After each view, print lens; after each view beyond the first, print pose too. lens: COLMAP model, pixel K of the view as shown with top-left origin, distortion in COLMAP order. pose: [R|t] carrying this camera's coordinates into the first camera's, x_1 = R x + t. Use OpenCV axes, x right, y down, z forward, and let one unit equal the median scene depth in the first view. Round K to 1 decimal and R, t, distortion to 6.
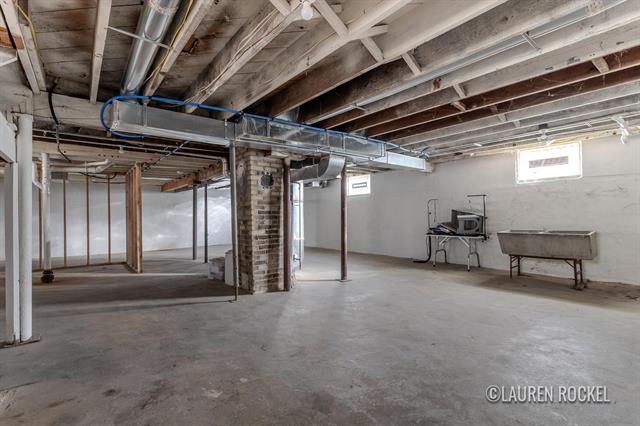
lens RADIAL K [[298.8, 0, 317.9], [0, 298.8, 214.8], [0, 0, 1]] dist [-0.003090, -0.000144]
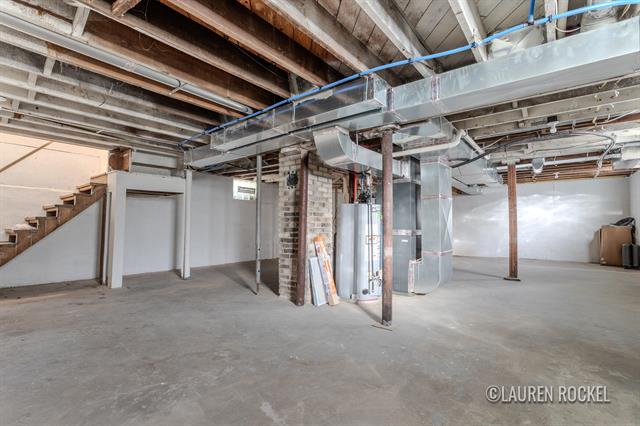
lens RADIAL K [[298.8, 0, 317.6], [0, 298.8, 213.0], [0, 0, 1]] dist [-0.003090, -0.000144]
pose [[0.209675, -0.019757, -0.977572, 0.760108], [-0.003745, 0.999772, -0.021009, 0.007928], [0.977764, 0.008066, 0.209553, 0.887000]]
